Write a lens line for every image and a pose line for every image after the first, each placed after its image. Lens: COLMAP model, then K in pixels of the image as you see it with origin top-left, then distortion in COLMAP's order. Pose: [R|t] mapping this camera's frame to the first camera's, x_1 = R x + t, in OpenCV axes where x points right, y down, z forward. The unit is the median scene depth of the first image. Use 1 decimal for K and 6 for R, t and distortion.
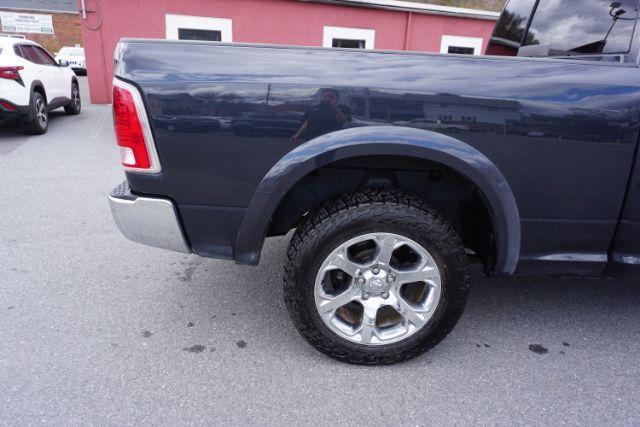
lens RADIAL K [[430.0, 0, 320.1], [0, 430.0, 210.0], [0, 0, 1]] dist [-0.041146, 0.030214]
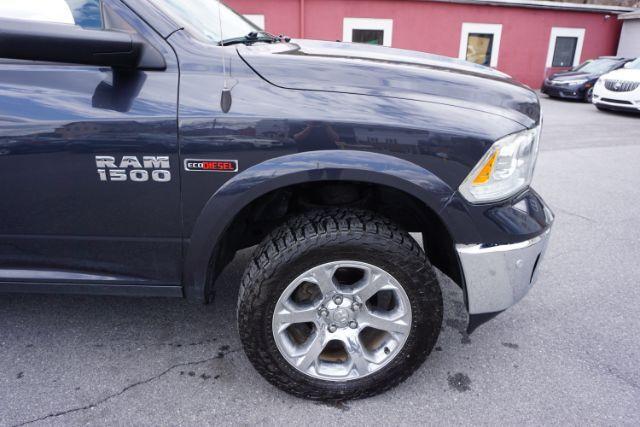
lens RADIAL K [[445.9, 0, 311.9], [0, 445.9, 212.3], [0, 0, 1]] dist [-0.023401, -0.003996]
pose [[0.998433, -0.010355, -0.054995, 1.935188], [0.011425, 0.999751, 0.019171, 0.000541], [0.054783, -0.019769, 0.998303, 0.083747]]
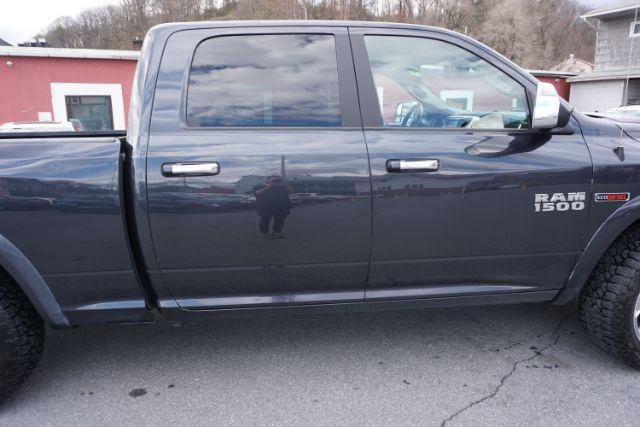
lens RADIAL K [[445.9, 0, 314.7], [0, 445.9, 212.3], [0, 0, 1]] dist [-0.023401, -0.003996]
pose [[0.995242, -0.070365, 0.067401, 0.947441], [0.077478, 0.990962, -0.109502, 0.033260], [-0.059087, 0.114203, 0.991699, -0.196180]]
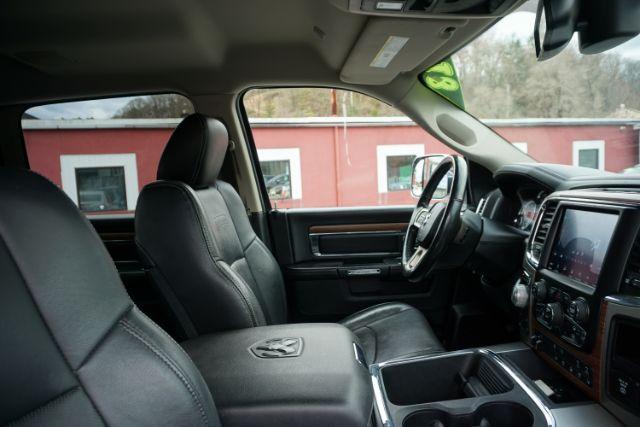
lens RADIAL K [[430.0, 0, 319.0], [0, 430.0, 210.2], [0, 0, 1]] dist [-0.041146, 0.030214]
pose [[0.995260, -0.092121, -0.031176, 1.289192], [0.081300, 0.964012, -0.253122, -0.316514], [0.053372, 0.249388, 0.966932, 0.819468]]
